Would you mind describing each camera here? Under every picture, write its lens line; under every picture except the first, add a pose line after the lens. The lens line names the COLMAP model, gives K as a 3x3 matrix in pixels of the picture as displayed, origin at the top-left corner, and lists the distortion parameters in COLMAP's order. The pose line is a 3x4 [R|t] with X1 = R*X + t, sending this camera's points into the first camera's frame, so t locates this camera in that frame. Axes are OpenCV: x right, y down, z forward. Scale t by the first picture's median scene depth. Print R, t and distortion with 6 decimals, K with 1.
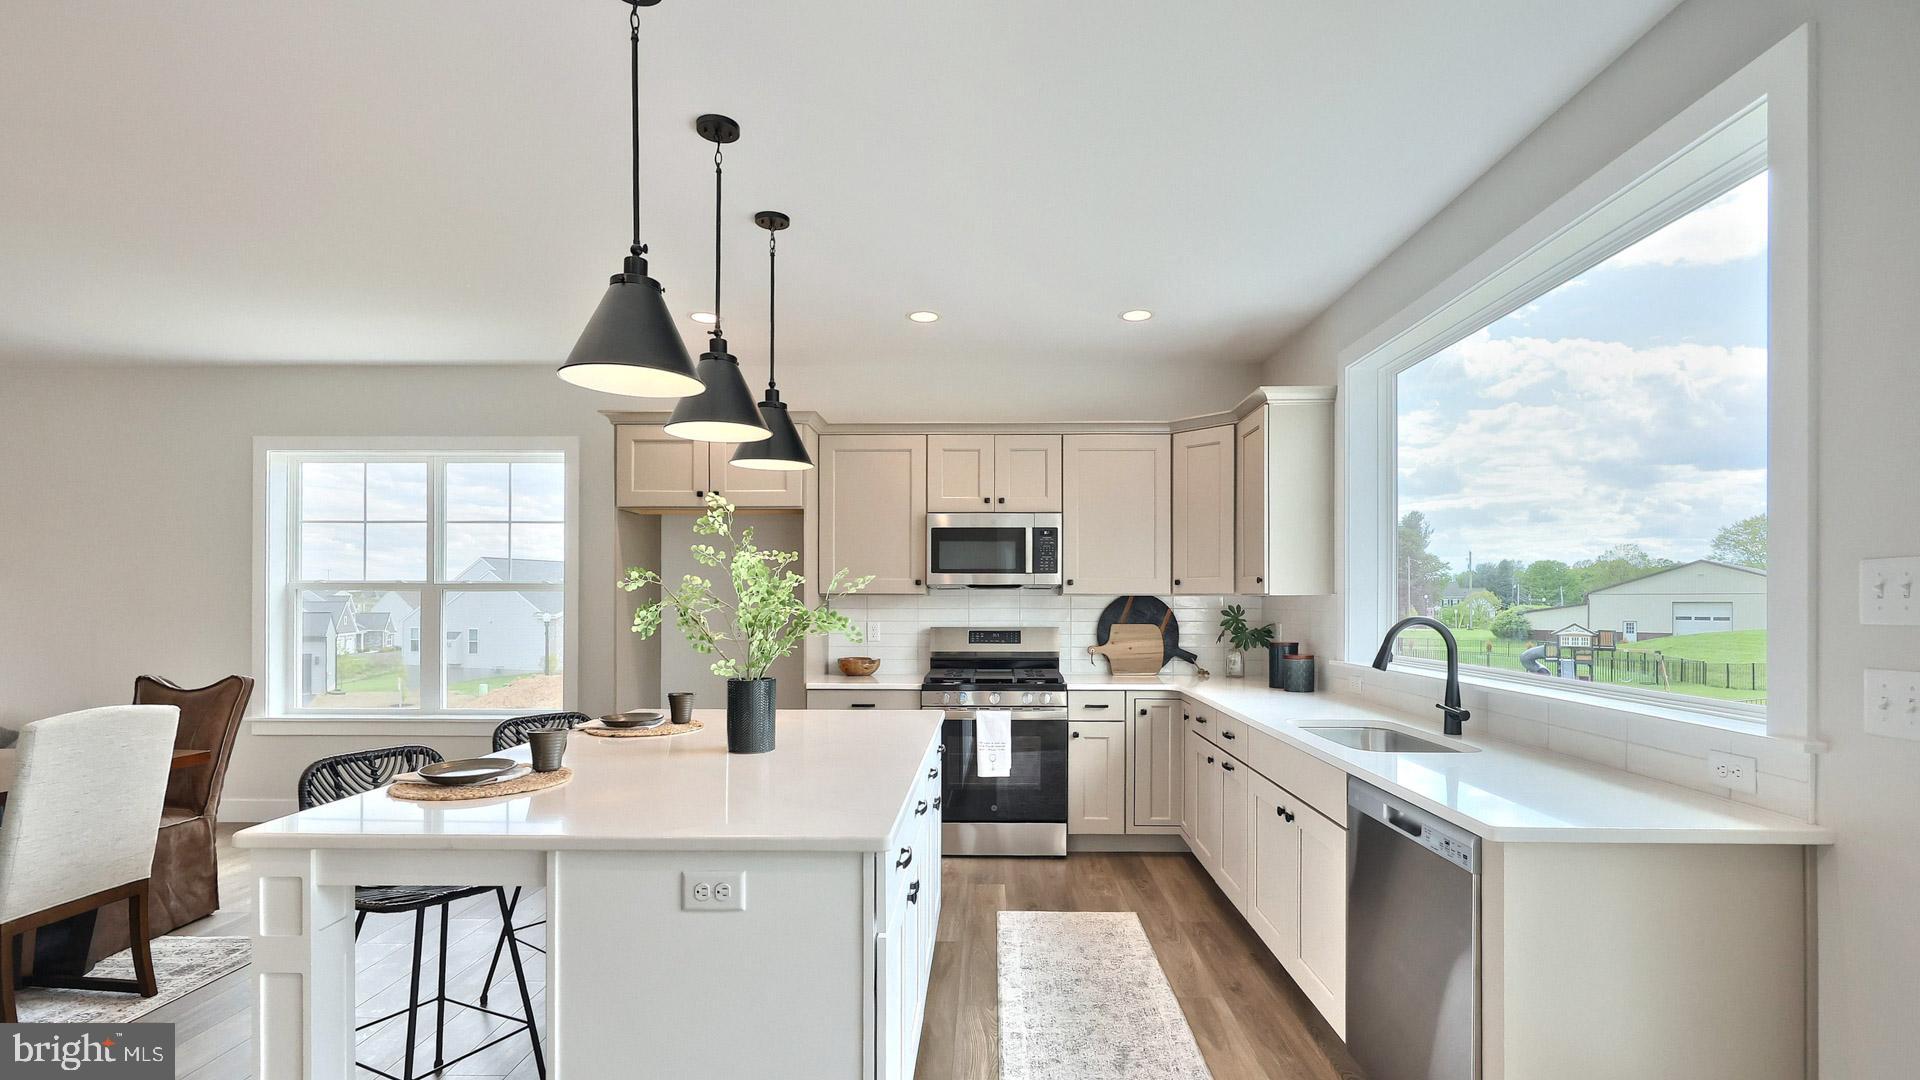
lens RADIAL K [[866.8, 0, 967.7], [0, 866.8, 596.9], [0, 0, 1]] dist [0.000918, 0.000064]
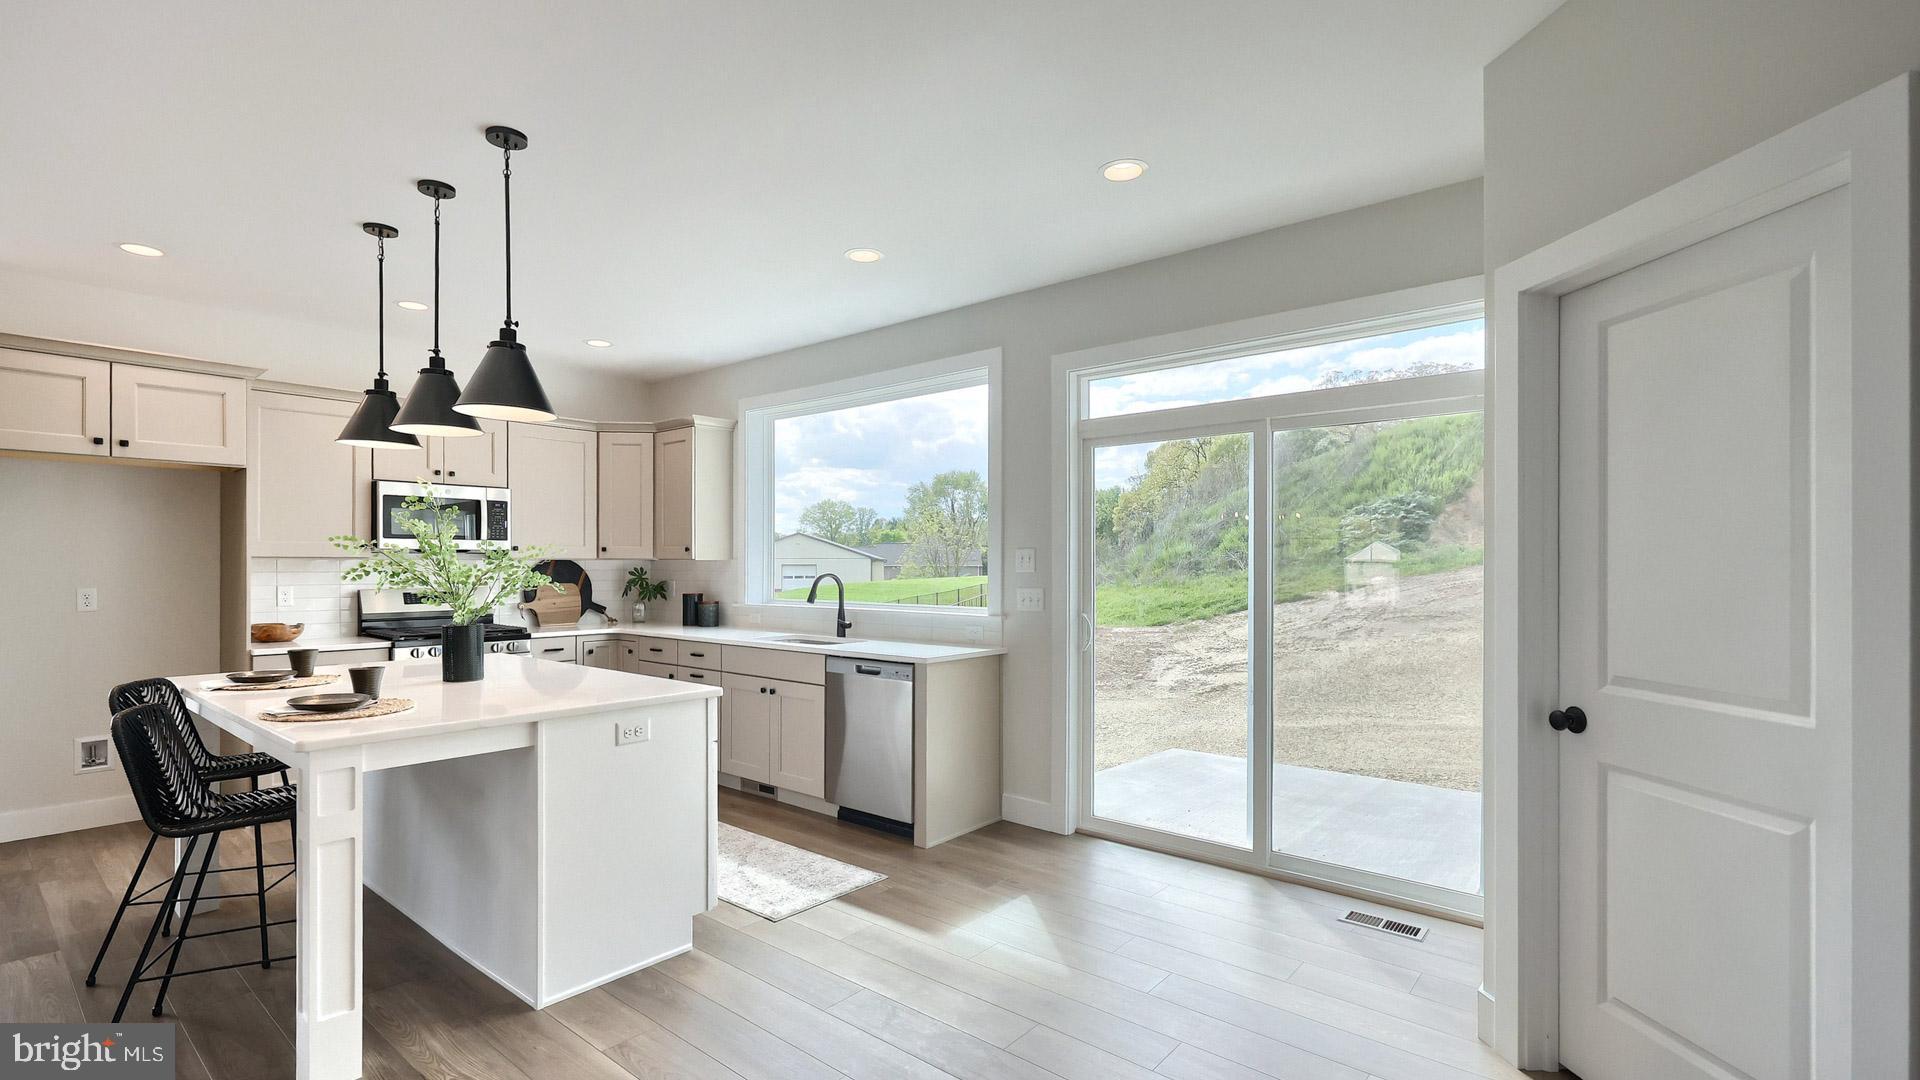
lens RADIAL K [[862.5, 0, 959.9], [0, 862.5, 558.2], [0, 0, 1]] dist [0.000939, -0.000003]
pose [[0.623758, 0.003834, 0.781608, -0.420141], [-0.002915, 0.999992, -0.002578, -0.002205], [-0.781612, -0.000670, 0.623765, -0.197812]]
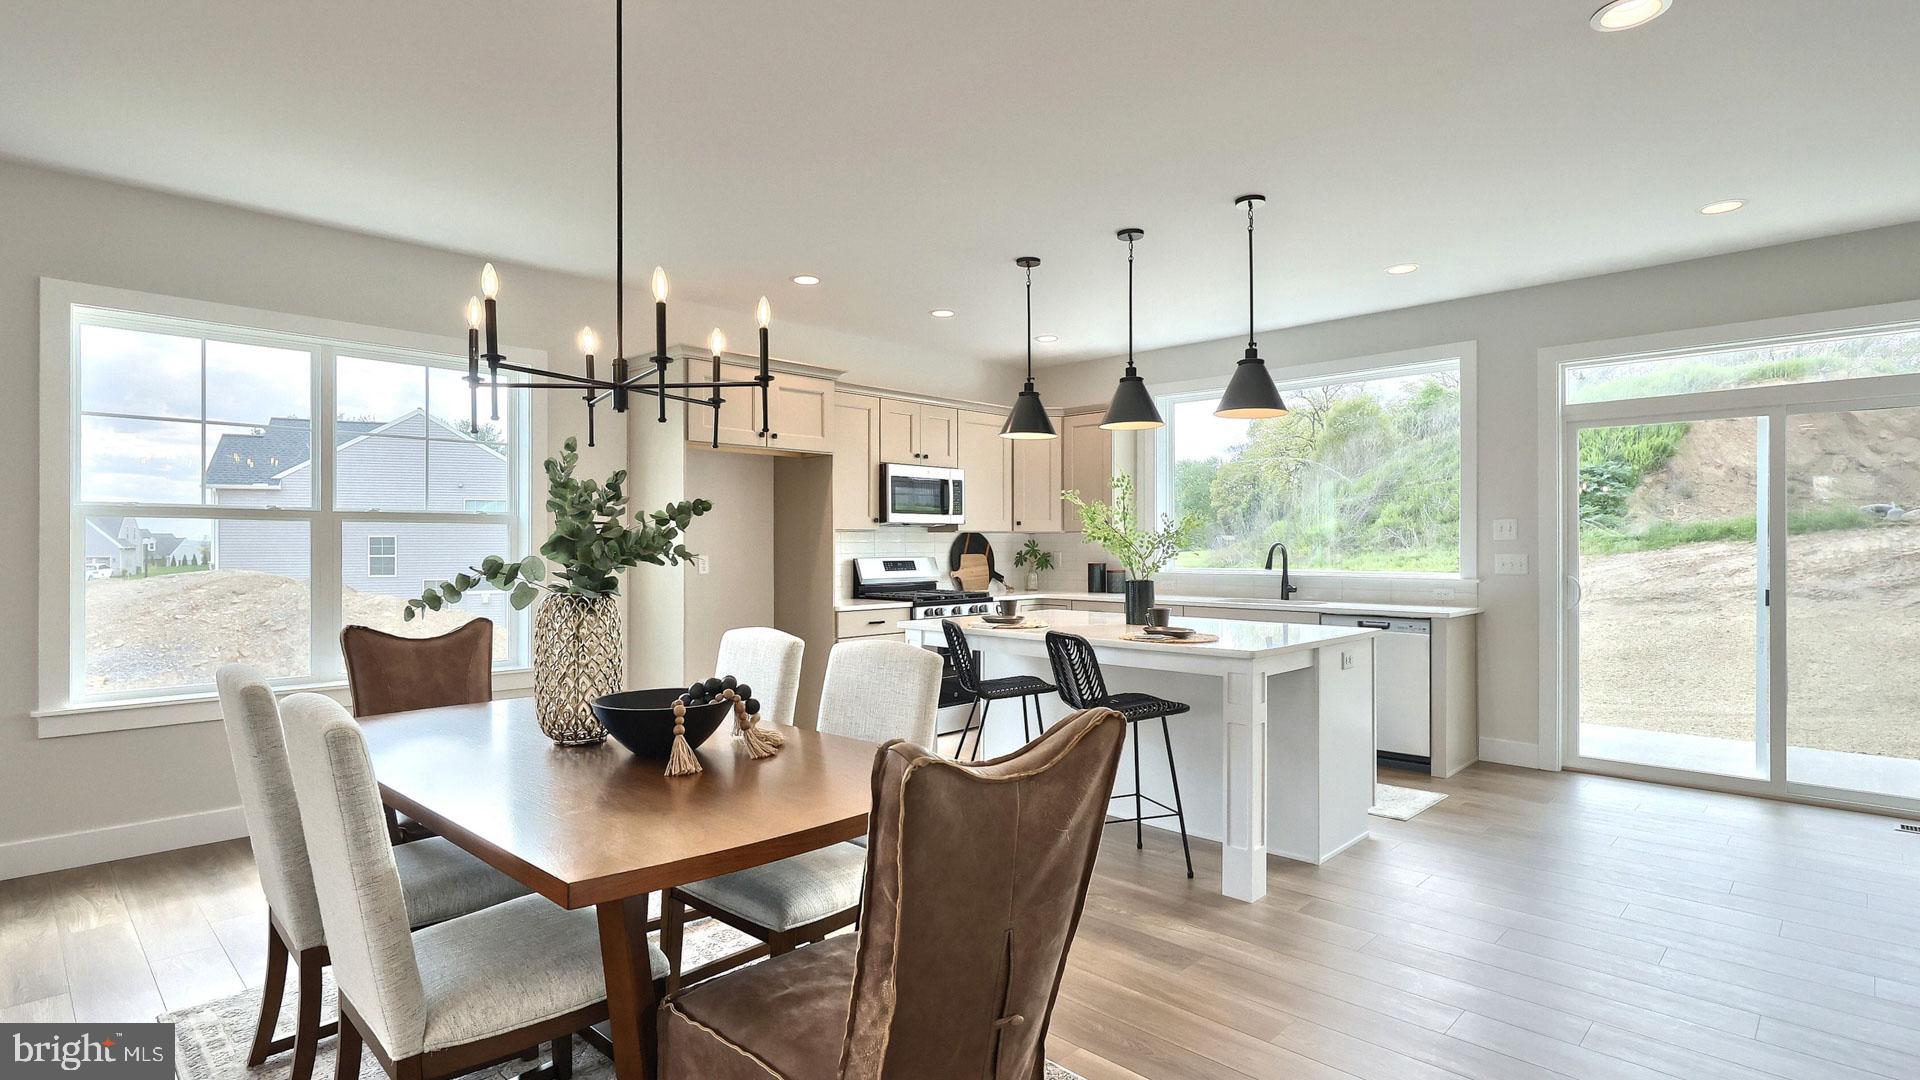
lens RADIAL K [[948.0, 0, 960.0], [0, 948.0, 540.0], [0, 0, 1]] dist [0.001596, 0.000007]
pose [[0.680086, 0.000771, 0.733132, -0.943116], [-0.000621, 1.000000, -0.000476, 0.010912], [-0.733132, -0.000132, 0.680086, 0.026035]]
